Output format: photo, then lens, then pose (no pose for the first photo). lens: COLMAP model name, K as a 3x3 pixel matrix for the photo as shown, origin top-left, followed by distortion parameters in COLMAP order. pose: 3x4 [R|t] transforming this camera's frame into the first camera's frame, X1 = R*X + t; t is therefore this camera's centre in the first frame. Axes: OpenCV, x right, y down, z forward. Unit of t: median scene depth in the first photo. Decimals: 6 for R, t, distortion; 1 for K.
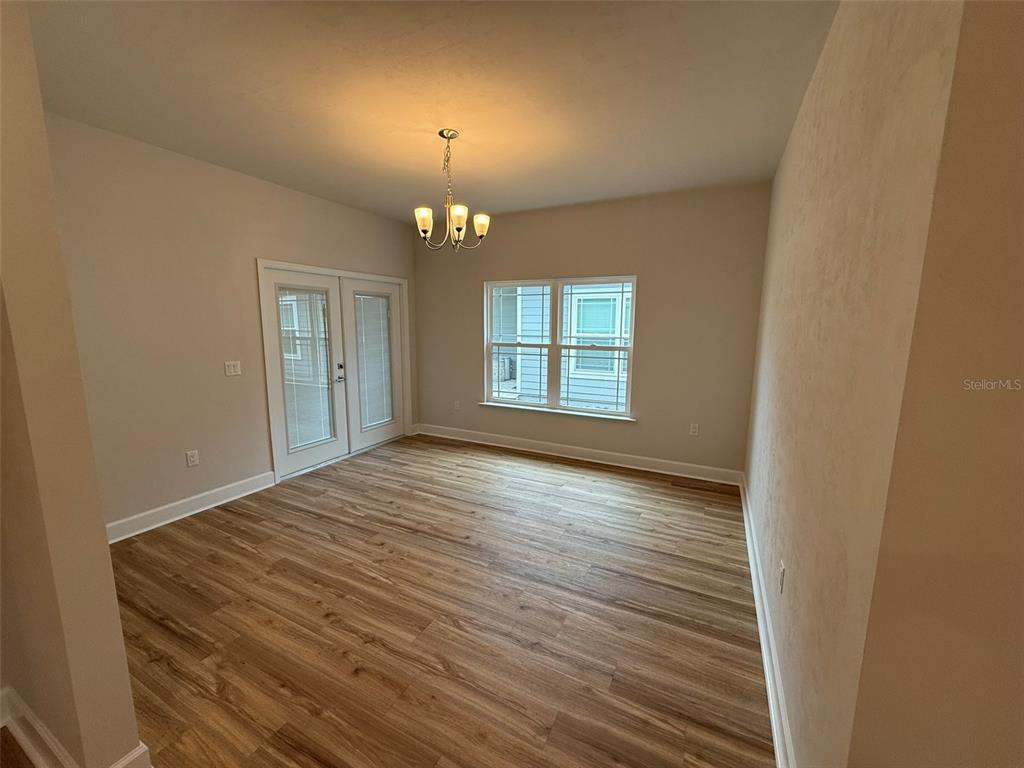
lens RADIAL K [[409.0, 0, 510.1], [0, 409.0, 385.3], [0, 0, 1]] dist [0.001502, 0.000411]
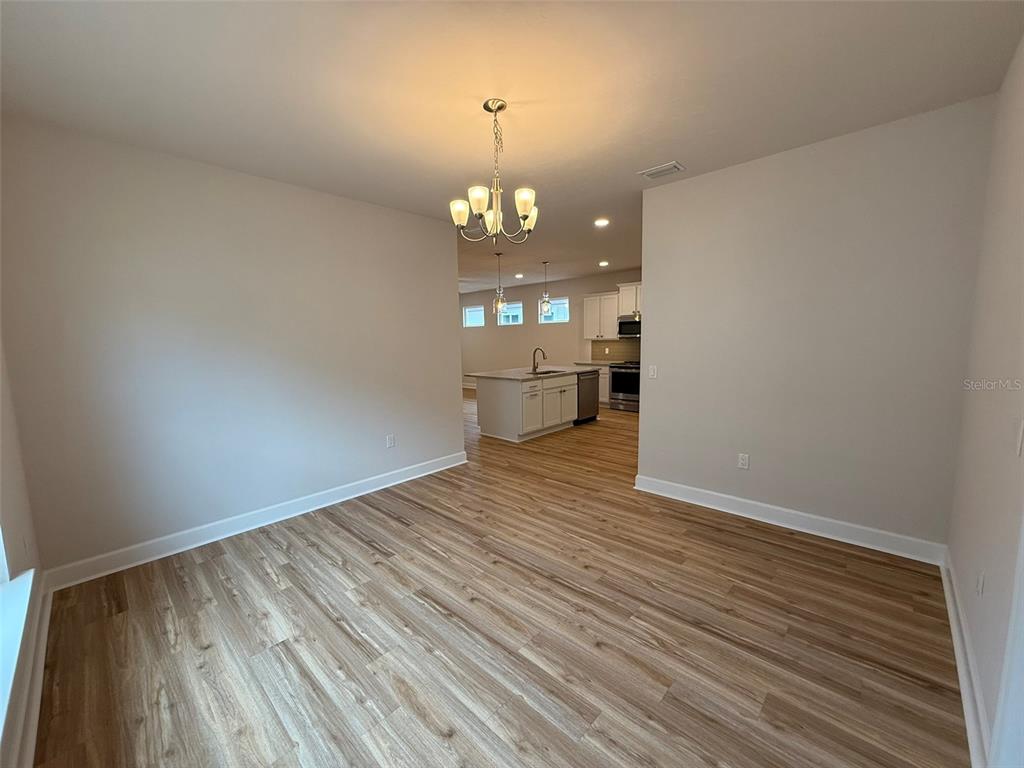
lens RADIAL K [[409.0, 0, 508.8], [0, 409.0, 381.0], [0, 0, 1]] dist [0.001502, 0.000411]
pose [[-0.958692, -0.018160, 0.283867, -0.362760], [0.057399, 0.965079, 0.255592, -0.238423], [-0.278596, 0.261328, -0.924171, 1.628055]]
